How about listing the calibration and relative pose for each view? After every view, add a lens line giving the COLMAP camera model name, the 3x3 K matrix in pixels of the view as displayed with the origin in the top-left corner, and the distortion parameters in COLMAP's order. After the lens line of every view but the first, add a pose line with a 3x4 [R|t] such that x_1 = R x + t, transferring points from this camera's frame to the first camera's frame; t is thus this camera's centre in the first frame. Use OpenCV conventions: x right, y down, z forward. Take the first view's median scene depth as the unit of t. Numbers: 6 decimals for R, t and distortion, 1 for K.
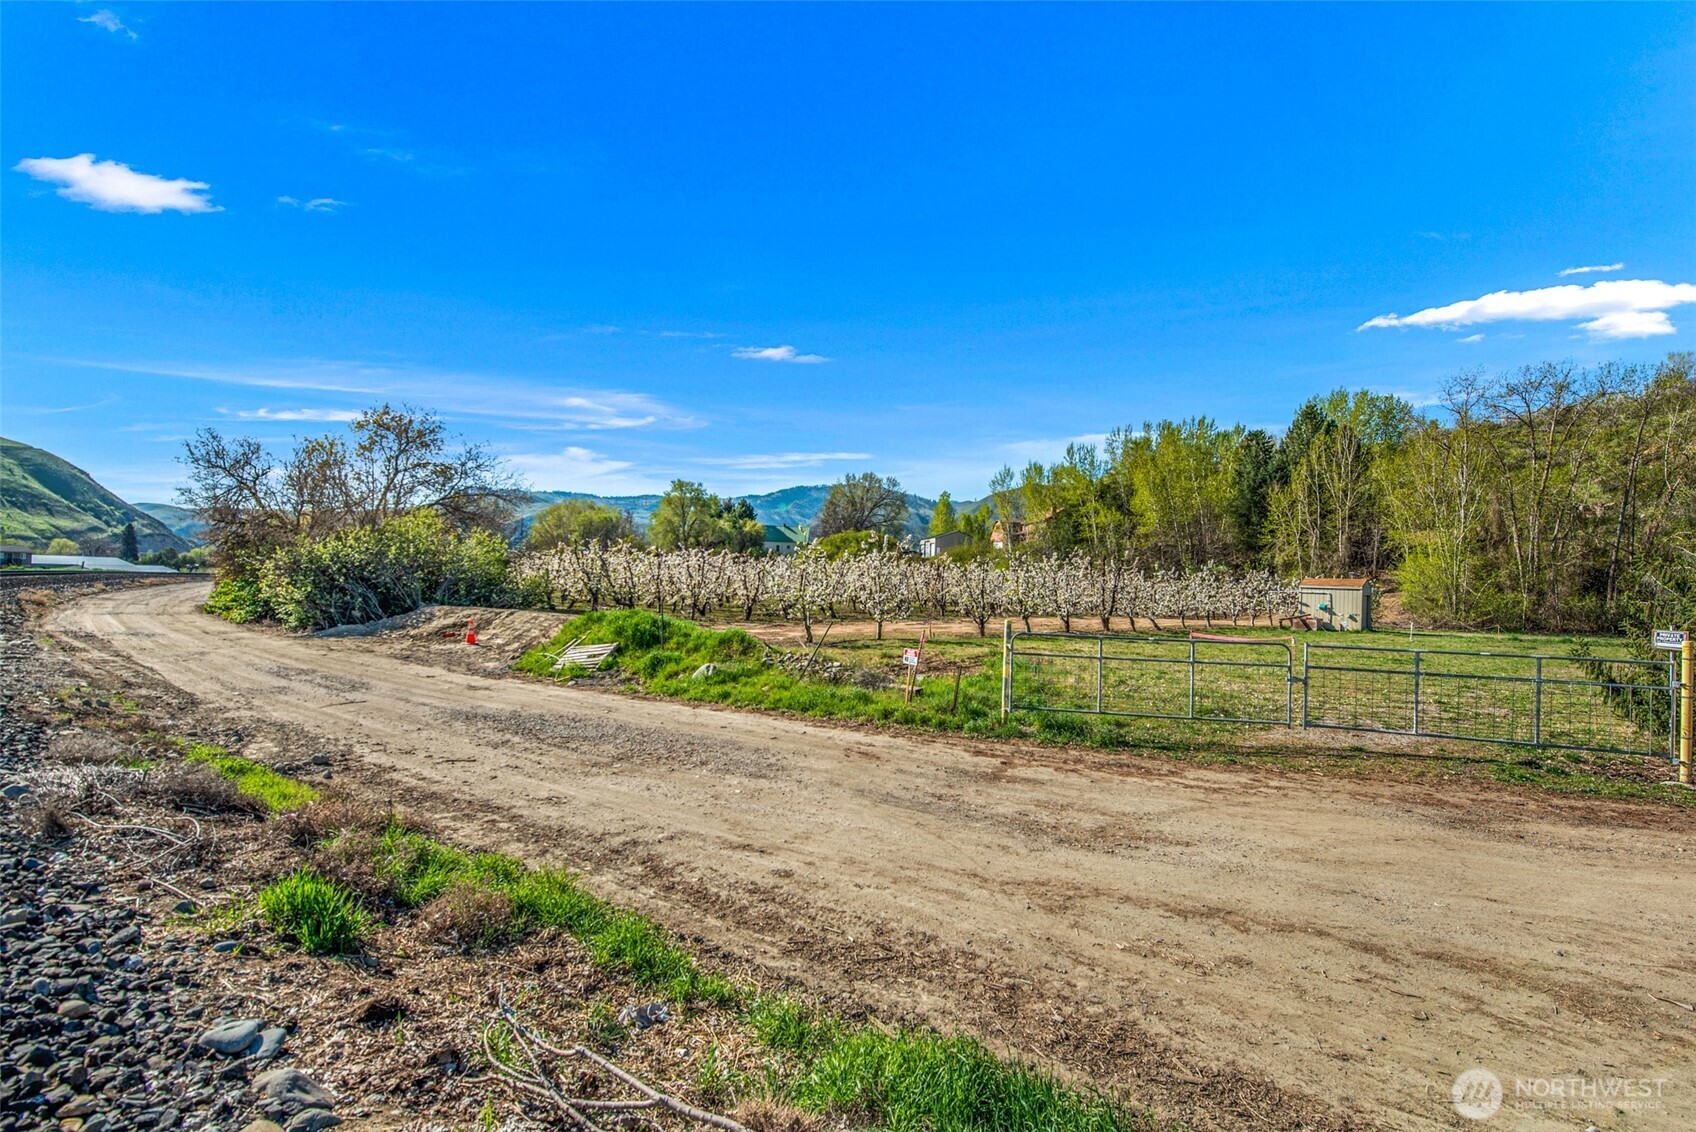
lens RADIAL K [[734.1, 0, 863.2], [0, 734.1, 568.1], [0, 0, 1]] dist [-0.000663, -0.012635]
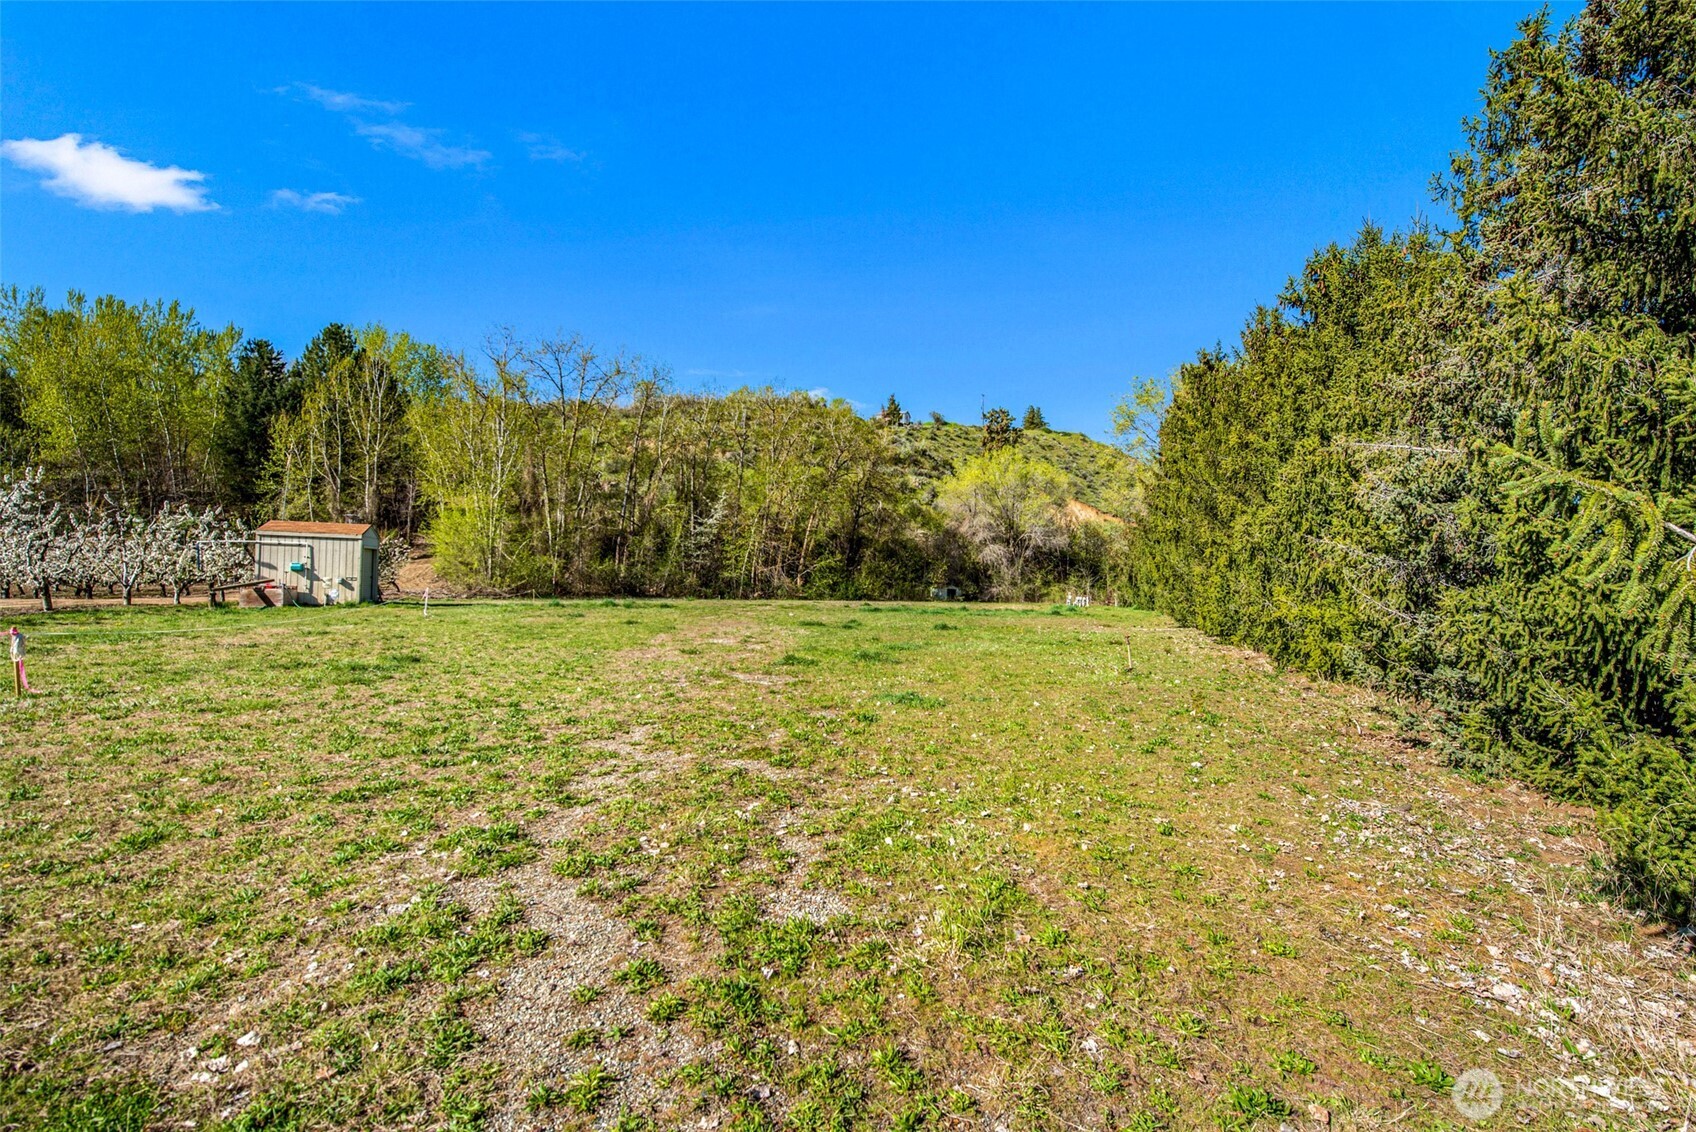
lens RADIAL K [[734.1, 0, 863.2], [0, 734.1, 568.1], [0, 0, 1]] dist [-0.000663, -0.012635]
pose [[0.408959, -0.005381, 0.912537, 0.145009], [-0.026362, 0.999496, 0.017707, 0.016641], [-0.912172, -0.031298, 0.408611, 0.176269]]
